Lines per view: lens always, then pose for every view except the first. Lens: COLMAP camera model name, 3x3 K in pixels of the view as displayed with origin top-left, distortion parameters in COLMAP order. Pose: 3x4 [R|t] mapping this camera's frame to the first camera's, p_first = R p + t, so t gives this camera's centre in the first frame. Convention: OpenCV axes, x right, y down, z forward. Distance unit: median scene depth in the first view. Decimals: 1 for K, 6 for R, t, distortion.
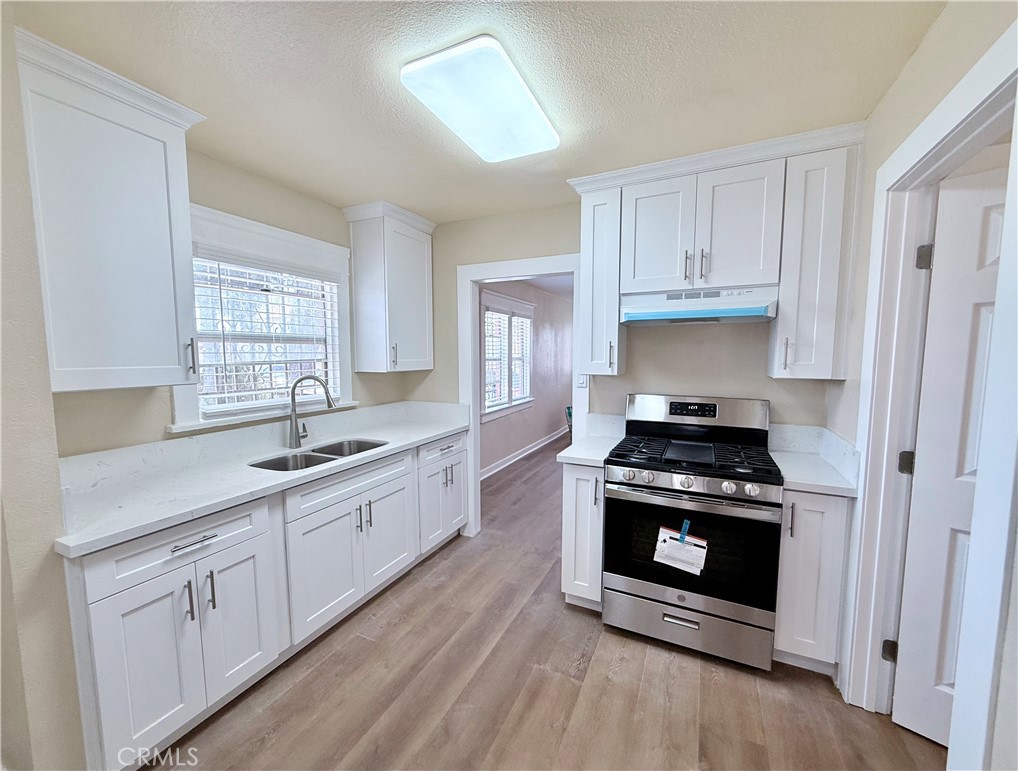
lens RADIAL K [[415.8, 0, 492.4], [0, 415.8, 394.3], [0, 0, 1]] dist [-0.000465, -0.000312]
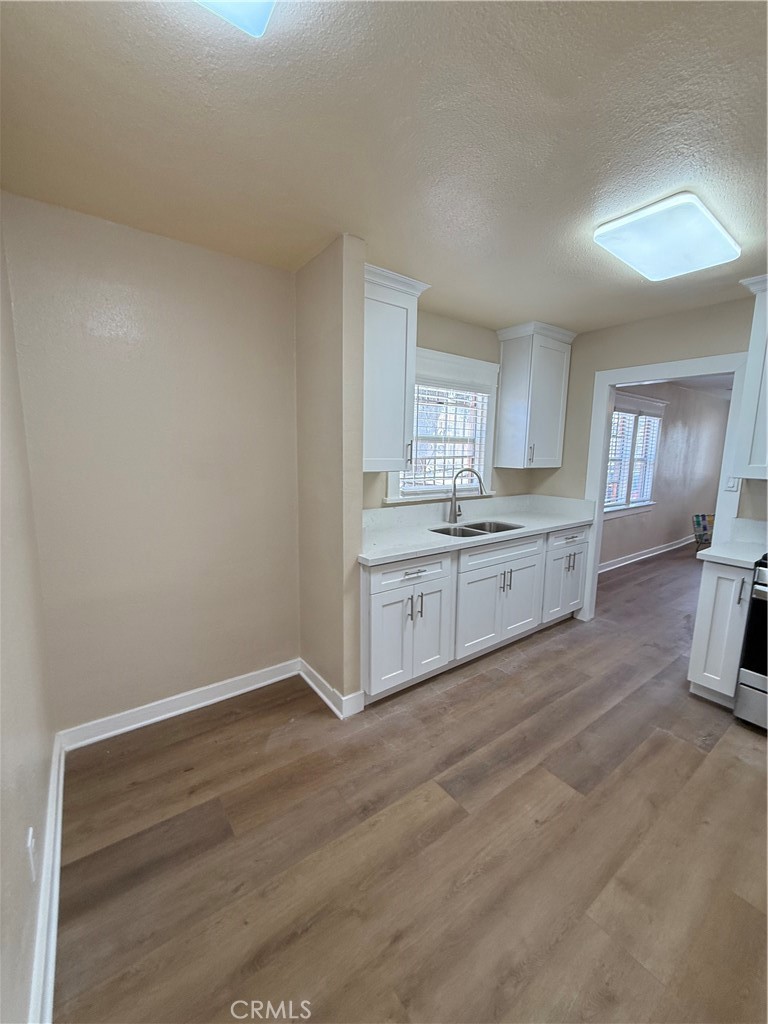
lens RADIAL K [[406.2, 0, 384.9], [0, 406.2, 513.0], [0, 0, 1]] dist [0.000346, -0.000587]
pose [[0.894332, 0.085645, -0.439130, -0.114419], [-0.061998, 0.995761, 0.067942, 0.025573], [0.443087, -0.033538, 0.895851, -0.285398]]
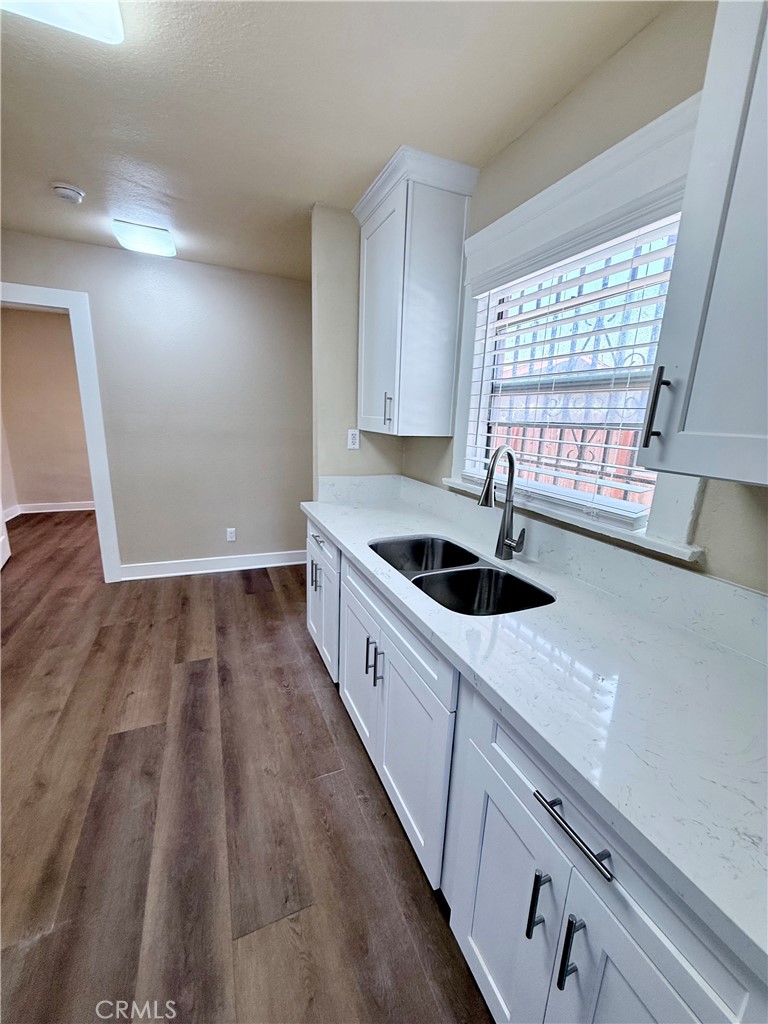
lens RADIAL K [[406.2, 0, 385.7], [0, 406.2, 510.9], [0, 0, 1]] dist [0.000346, -0.000587]
pose [[-0.637083, 0.165025, -0.752922, 0.121875], [-0.100182, 0.950799, 0.293164, -0.121791], [0.764257, 0.262199, -0.589206, 1.368788]]
